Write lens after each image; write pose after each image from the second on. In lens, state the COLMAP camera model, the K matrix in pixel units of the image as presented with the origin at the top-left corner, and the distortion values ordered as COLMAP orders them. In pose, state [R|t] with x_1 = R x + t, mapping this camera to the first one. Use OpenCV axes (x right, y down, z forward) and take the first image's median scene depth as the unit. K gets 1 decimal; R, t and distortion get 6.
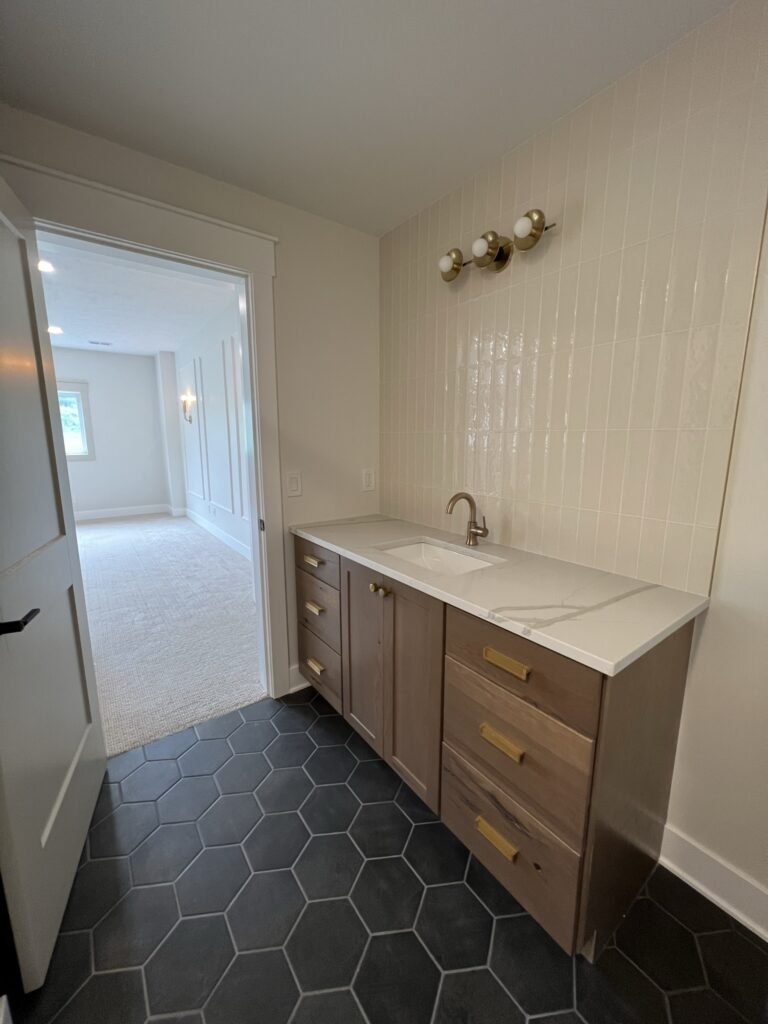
lens RADIAL K [[410.0, 0, 386.9], [0, 410.0, 513.0], [0, 0, 1]] dist [0.002454, -0.001063]
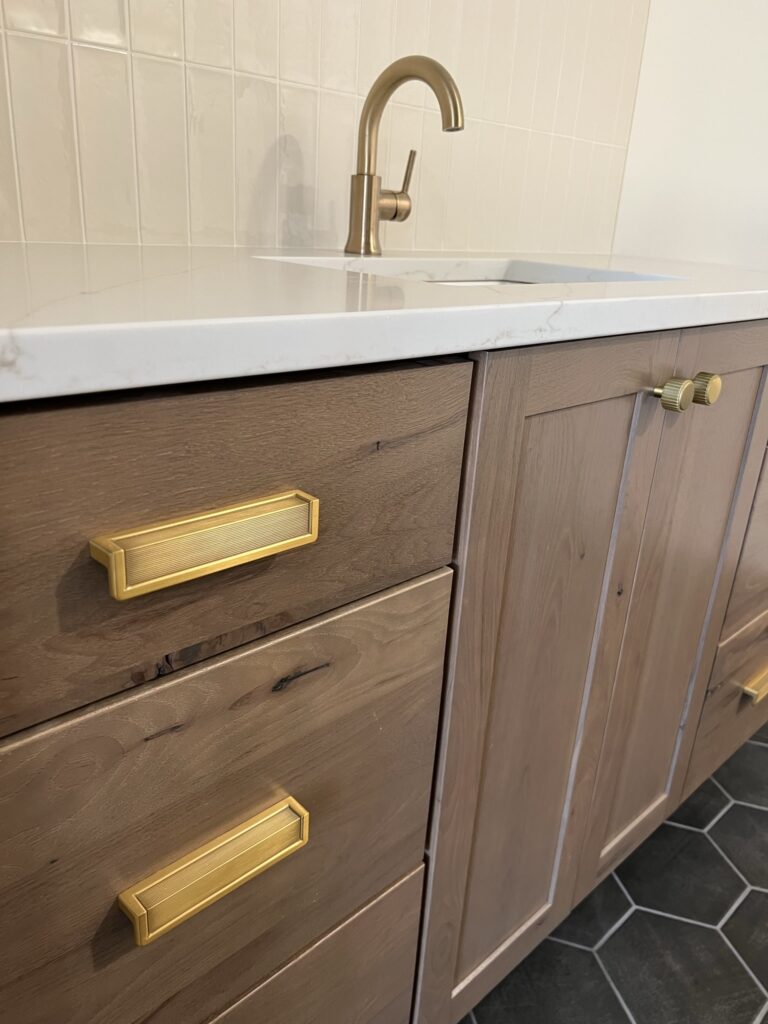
lens RADIAL K [[782.7, 0, 387.0], [0, 782.7, 518.6], [0, 0, 1]] dist [0.041021, -0.043628]
pose [[-0.130790, -0.364700, 0.921894, -0.552731], [0.118020, 0.917542, 0.379722, 0.044923], [-0.984360, 0.158466, -0.076963, 1.349271]]
